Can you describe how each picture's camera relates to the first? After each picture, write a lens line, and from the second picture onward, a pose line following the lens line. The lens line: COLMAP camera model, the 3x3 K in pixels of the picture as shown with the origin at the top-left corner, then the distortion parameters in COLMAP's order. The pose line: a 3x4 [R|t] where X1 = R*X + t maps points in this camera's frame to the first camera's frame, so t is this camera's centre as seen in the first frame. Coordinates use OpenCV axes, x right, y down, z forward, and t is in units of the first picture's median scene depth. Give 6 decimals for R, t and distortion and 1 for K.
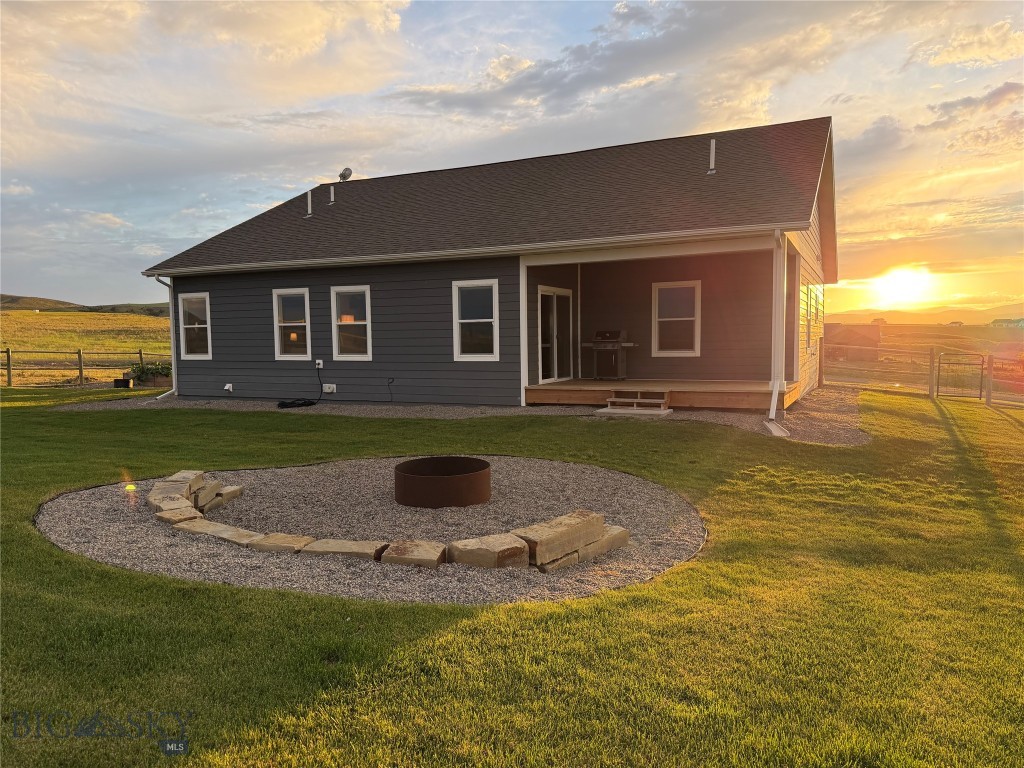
lens RADIAL K [[695.4, 0, 585.4], [0, 695.4, 401.3], [0, 0, 1]] dist [0.099078, -0.153767]
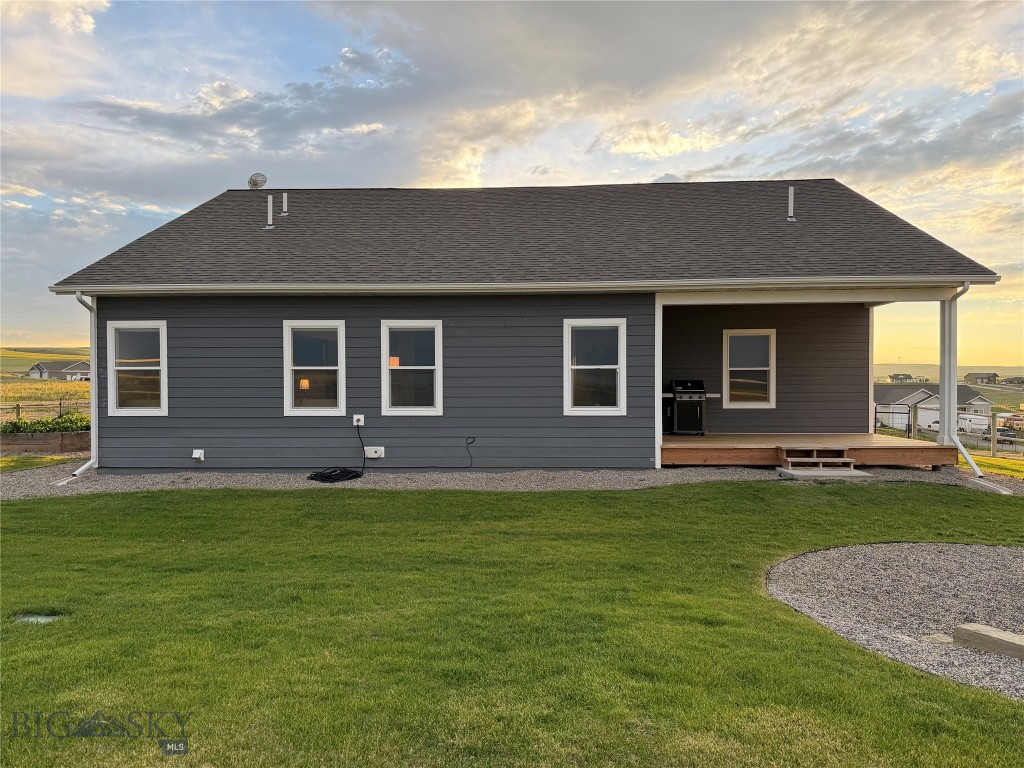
lens RADIAL K [[707.0, 0, 497.3], [0, 707.0, 382.5], [0, 0, 1]] dist [0.111689, -0.163483]
pose [[0.933654, 0.012577, 0.357955, -0.258286], [0.023706, 0.995022, -0.096792, -0.008058], [-0.357390, 0.098856, 0.928709, 0.117637]]
